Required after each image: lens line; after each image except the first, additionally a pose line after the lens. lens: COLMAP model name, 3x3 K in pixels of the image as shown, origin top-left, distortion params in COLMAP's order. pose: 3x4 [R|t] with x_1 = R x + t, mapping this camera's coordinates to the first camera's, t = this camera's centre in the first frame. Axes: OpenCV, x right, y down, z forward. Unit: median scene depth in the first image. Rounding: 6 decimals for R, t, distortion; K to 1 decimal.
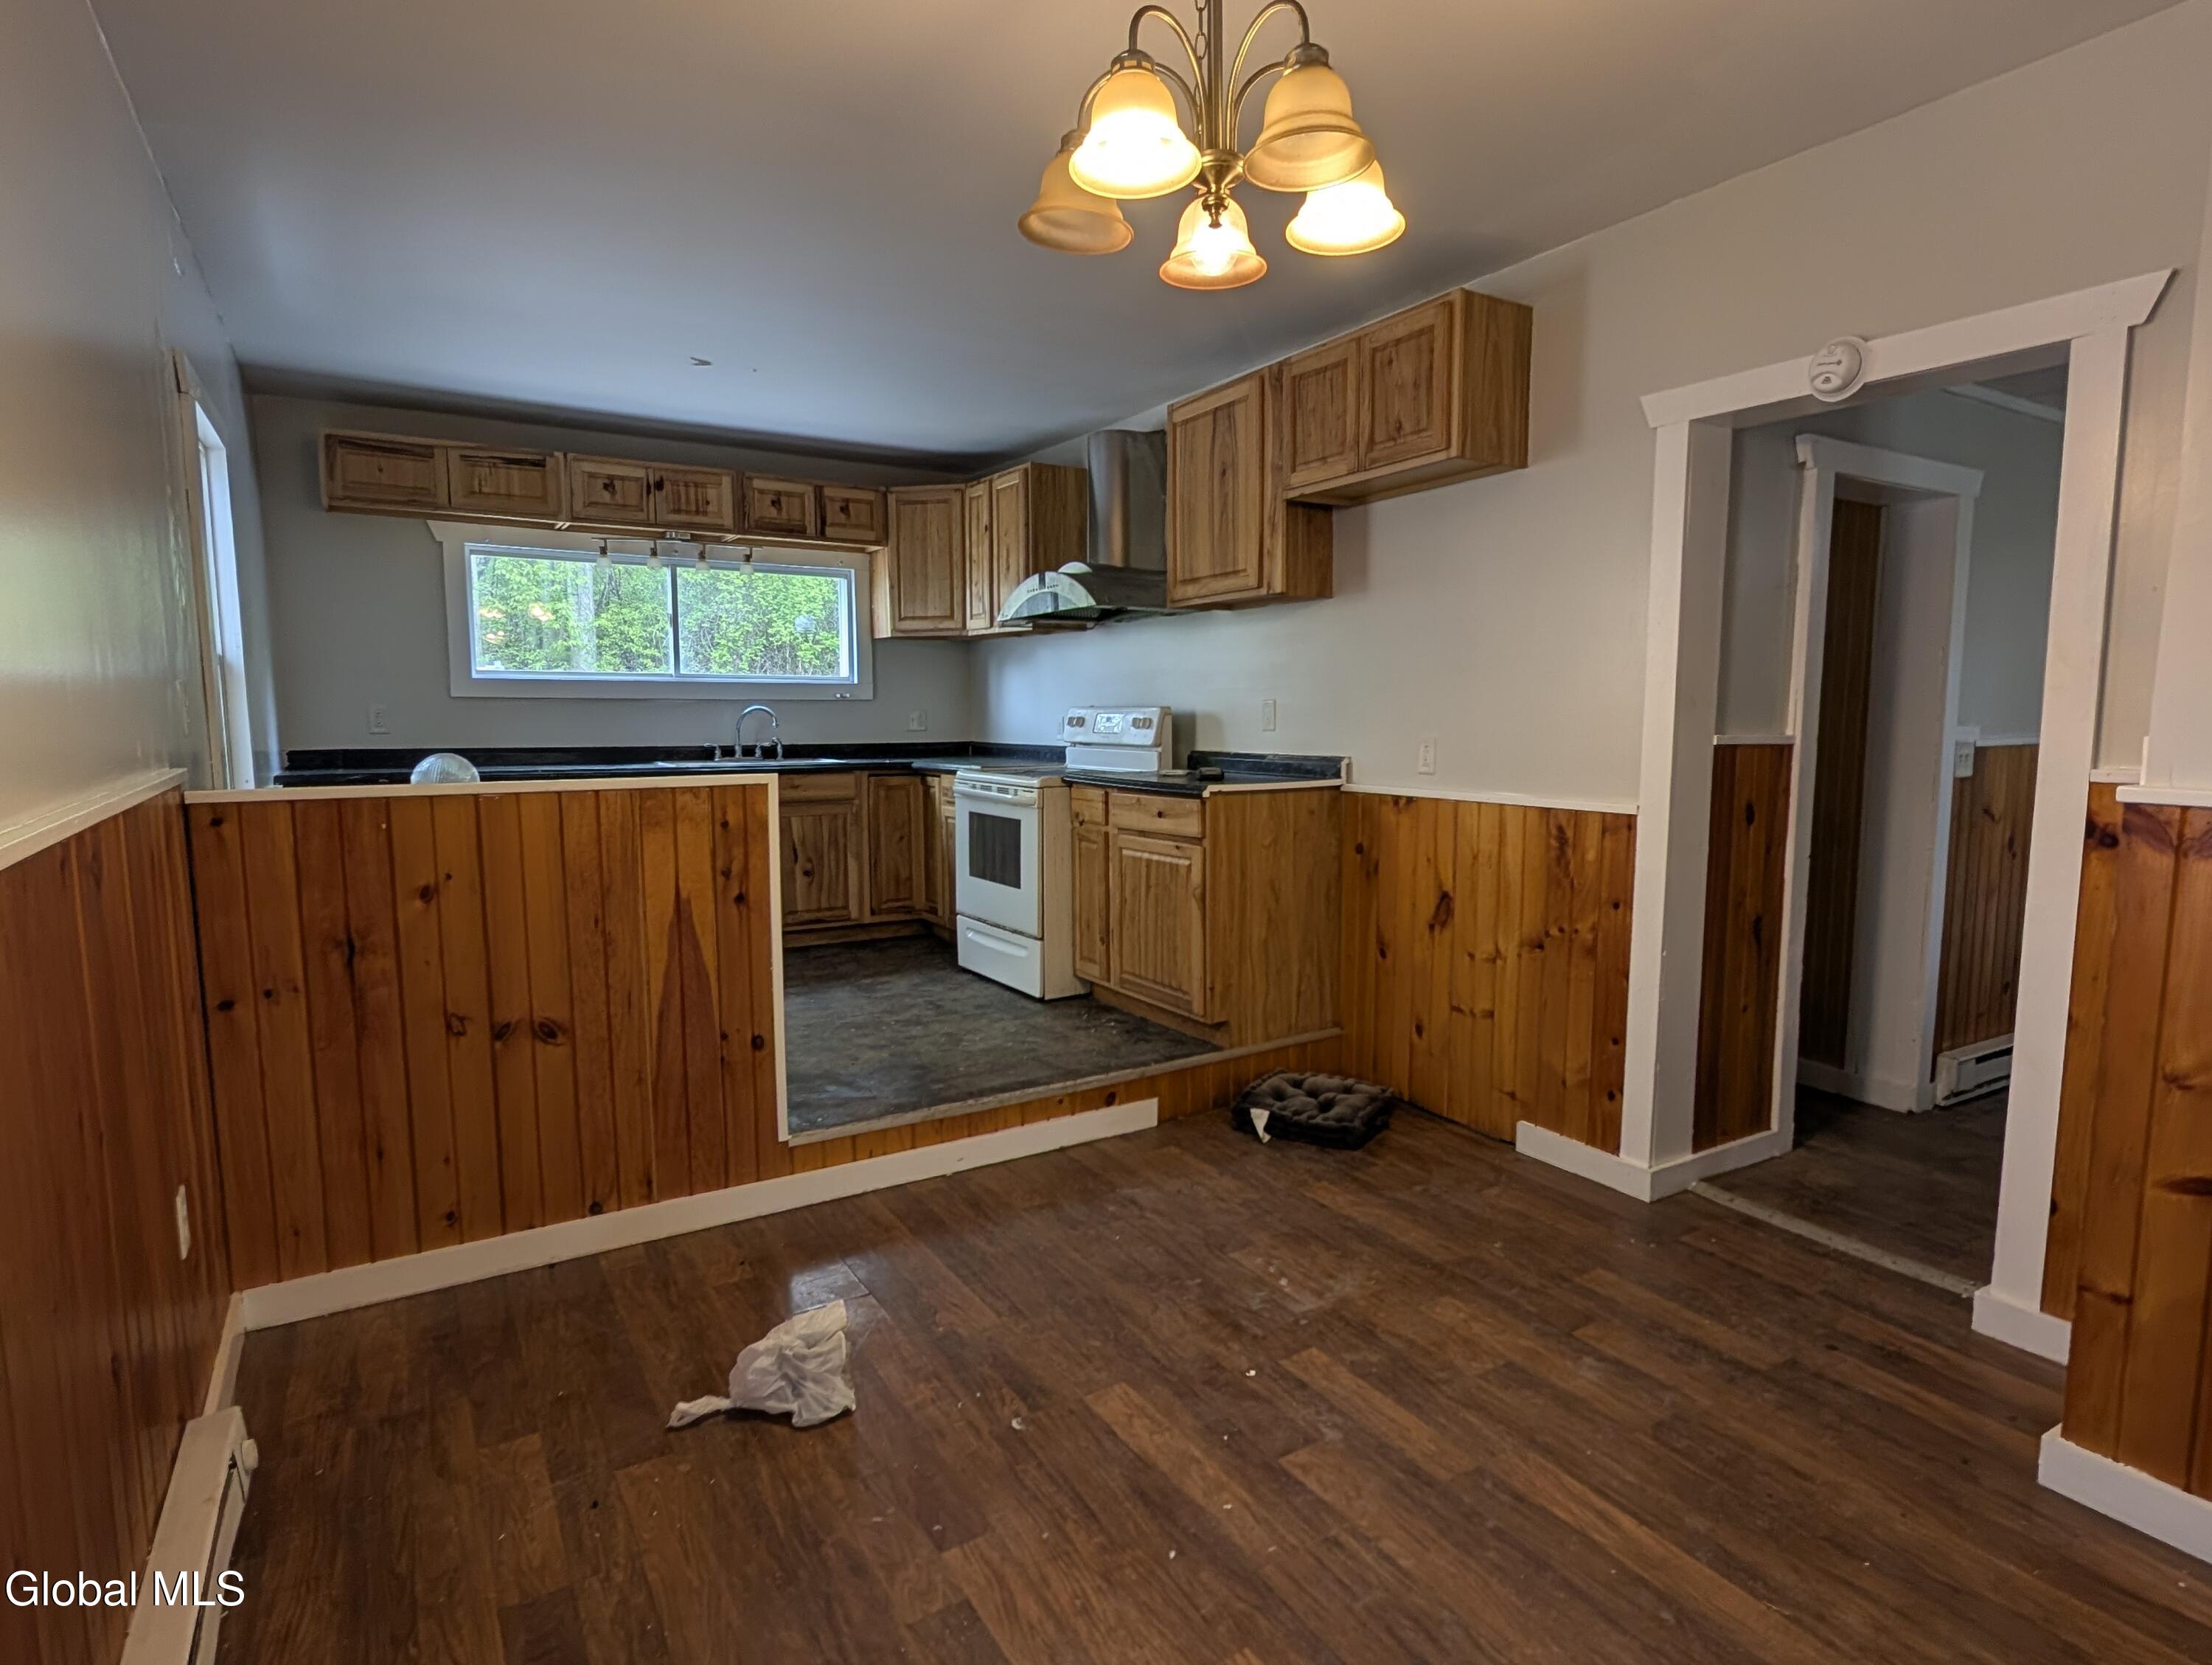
lens RADIAL K [[1161.6, 0, 1106.0], [0, 1161.6, 832.5], [0, 0, 1]] dist [0.001147, 0.000182]
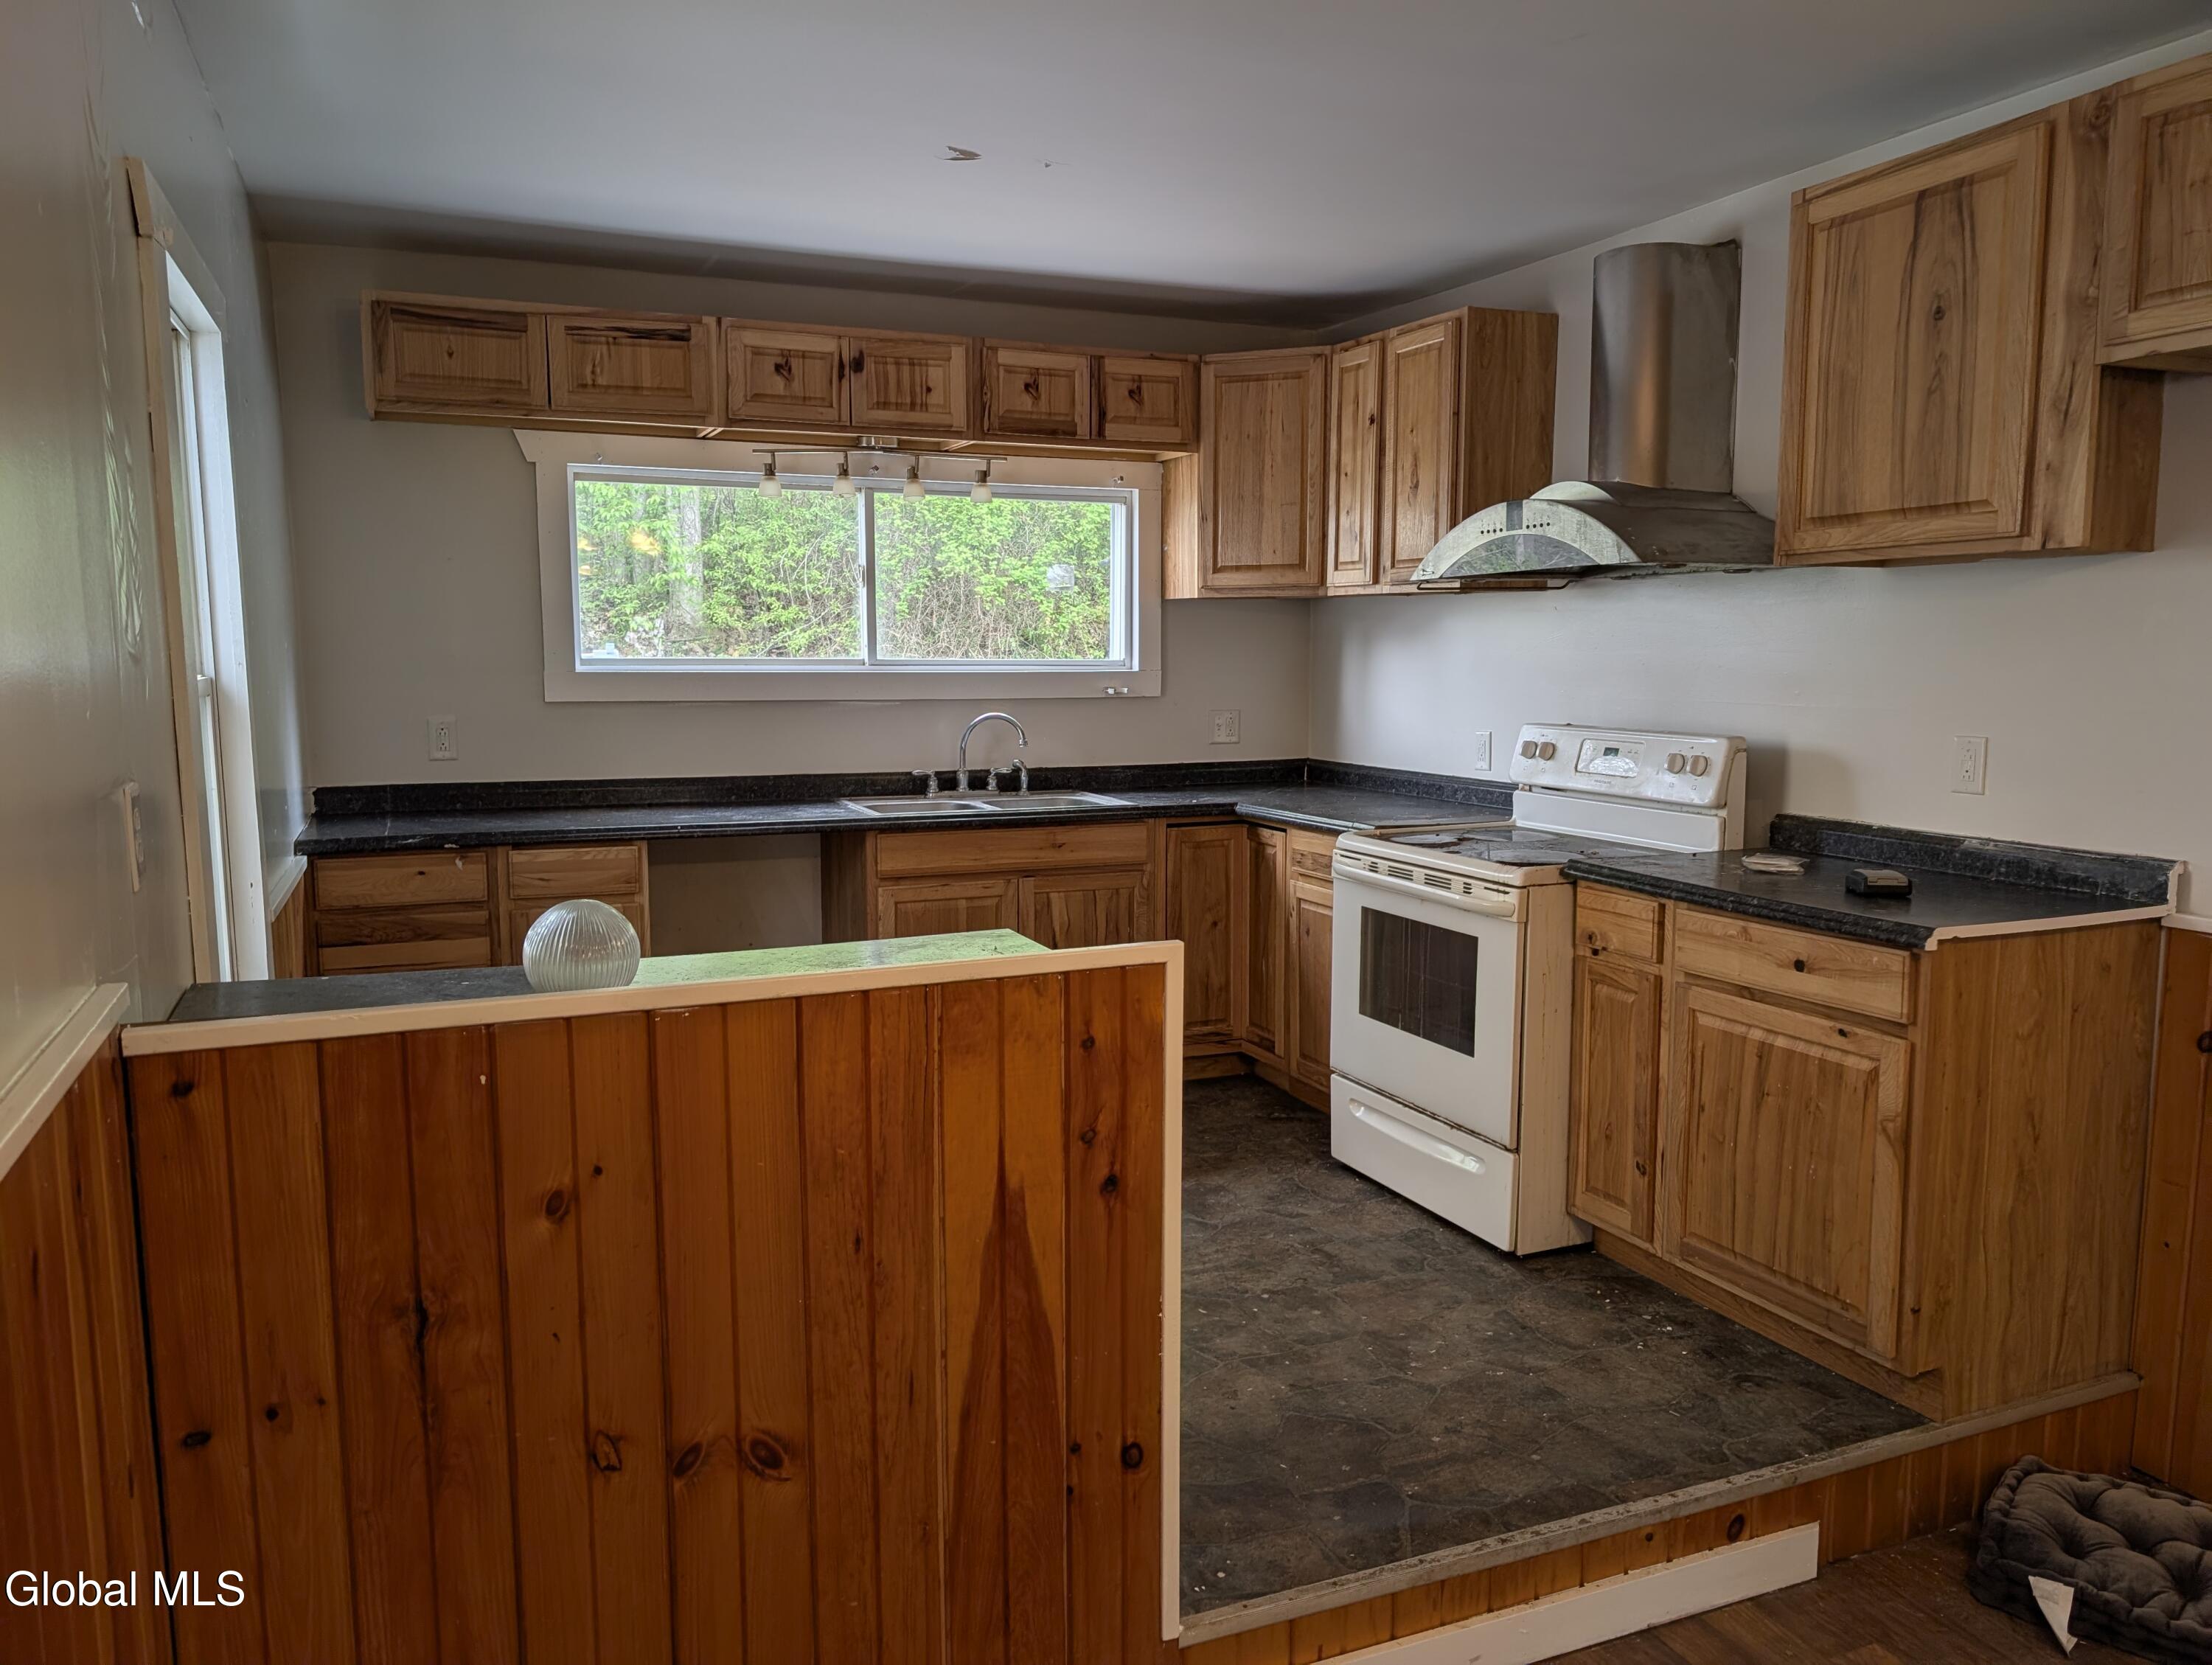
lens RADIAL K [[1579.5, 0, 1082.8], [0, 1579.5, 841.7], [0, 0, 1]] dist [0.034796, -0.038028]
pose [[0.986497, 0.020799, -0.162456, -0.152634], [-0.017789, 0.999642, 0.019961, -0.076859], [0.162813, -0.016802, 0.986514, 0.217727]]
